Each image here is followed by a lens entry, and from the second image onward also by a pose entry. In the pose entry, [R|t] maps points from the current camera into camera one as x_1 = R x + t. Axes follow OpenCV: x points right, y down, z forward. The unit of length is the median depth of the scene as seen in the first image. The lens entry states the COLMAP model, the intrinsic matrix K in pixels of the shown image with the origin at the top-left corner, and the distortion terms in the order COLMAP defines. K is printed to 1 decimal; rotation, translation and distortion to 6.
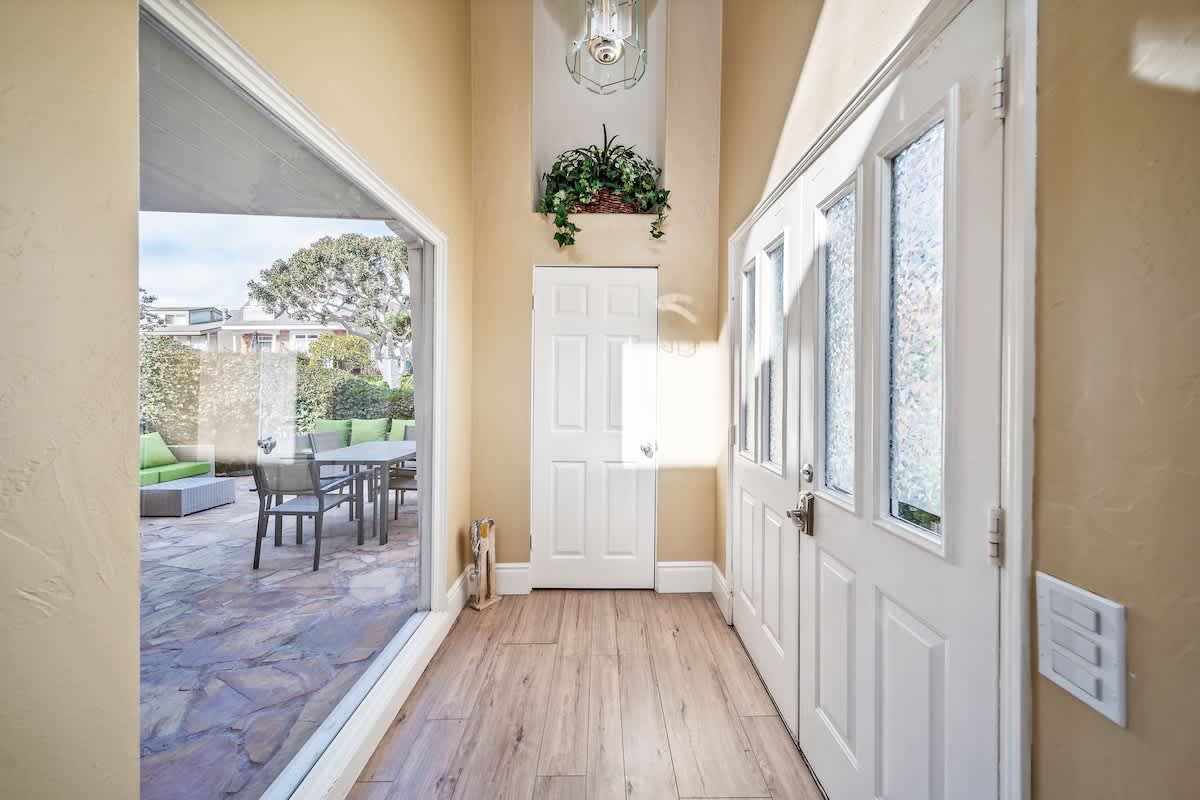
lens RADIAL K [[429.9, 0, 613.2], [0, 429.9, 390.4], [0, 0, 1]] dist [0.001320, -0.000753]
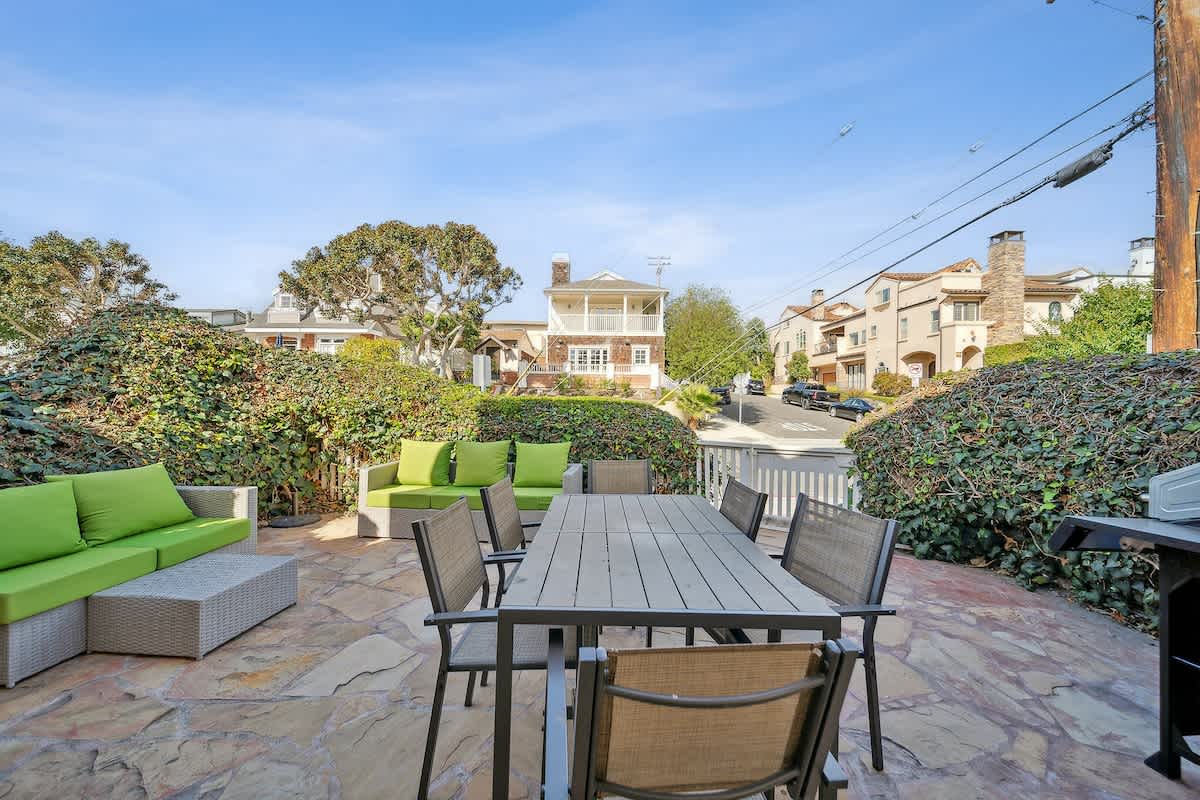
lens RADIAL K [[429.9, 0, 602.1], [0, 429.9, 401.1], [0, 0, 1]] dist [0.001320, -0.000753]
pose [[0.999109, 0.018192, -0.038083, -0.341168], [-0.018489, 0.999801, -0.007469, 0.007182], [0.037940, 0.008167, 0.999247, 0.337813]]
